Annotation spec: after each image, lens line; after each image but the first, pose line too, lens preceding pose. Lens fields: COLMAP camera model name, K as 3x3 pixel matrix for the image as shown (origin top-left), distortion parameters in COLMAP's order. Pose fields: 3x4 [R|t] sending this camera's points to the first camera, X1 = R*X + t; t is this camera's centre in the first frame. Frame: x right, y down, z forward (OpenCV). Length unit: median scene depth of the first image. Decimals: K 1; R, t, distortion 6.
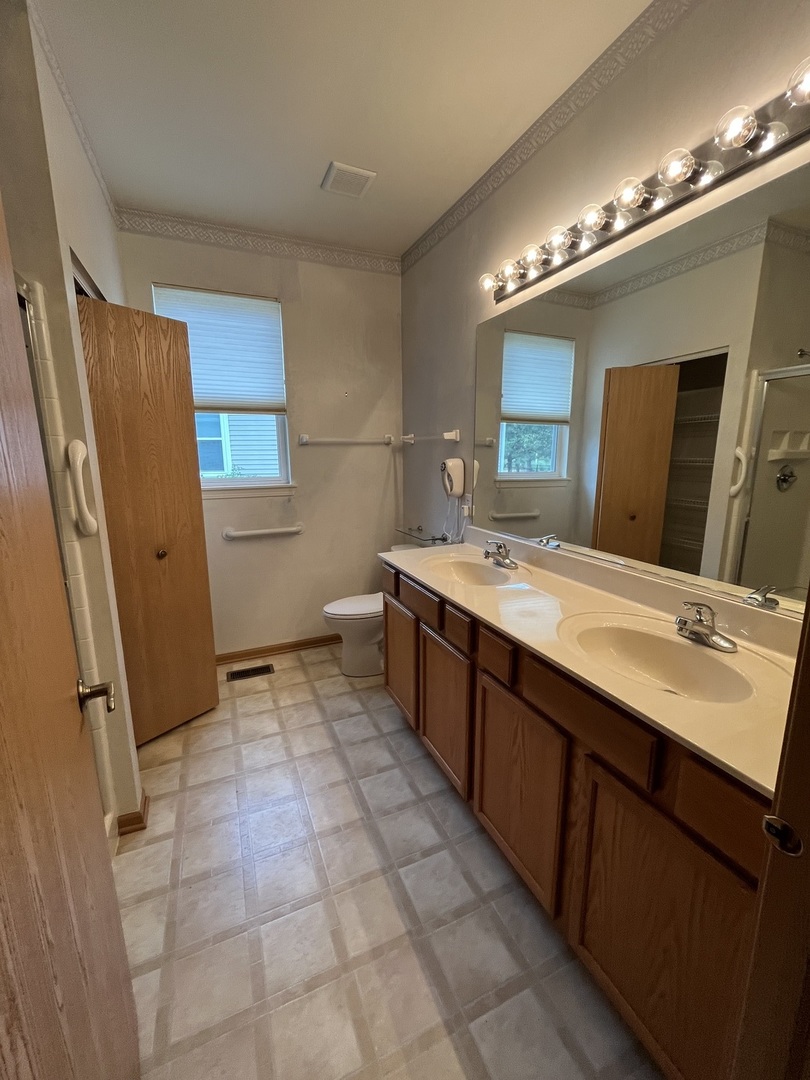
lens RADIAL K [[436.9, 0, 402.9], [0, 436.9, 539.0], [0, 0, 1]] dist [0.002788, 0.000450]
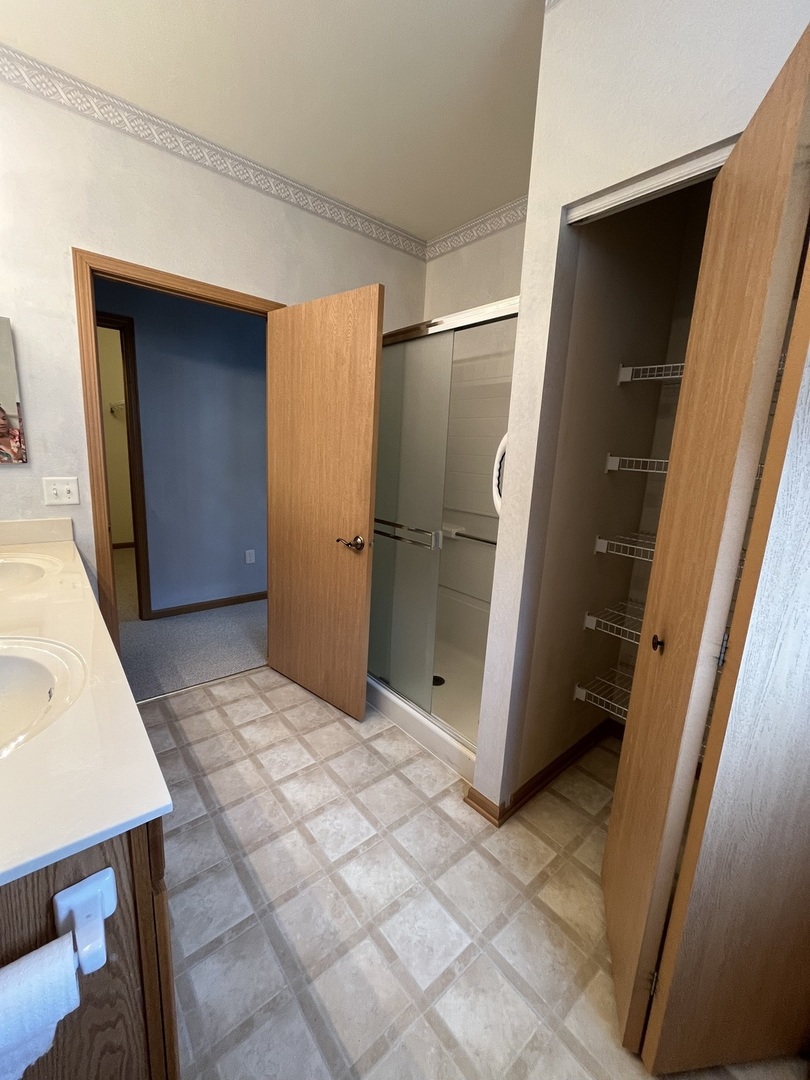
lens RADIAL K [[436.9, 0, 402.4], [0, 436.9, 533.4], [0, 0, 1]] dist [0.002788, 0.000450]
pose [[-0.958489, 0.006002, -0.285065, -0.135331], [-0.100365, 0.928691, 0.357016, -0.258187], [0.266880, 0.370807, -0.889538, 1.468038]]
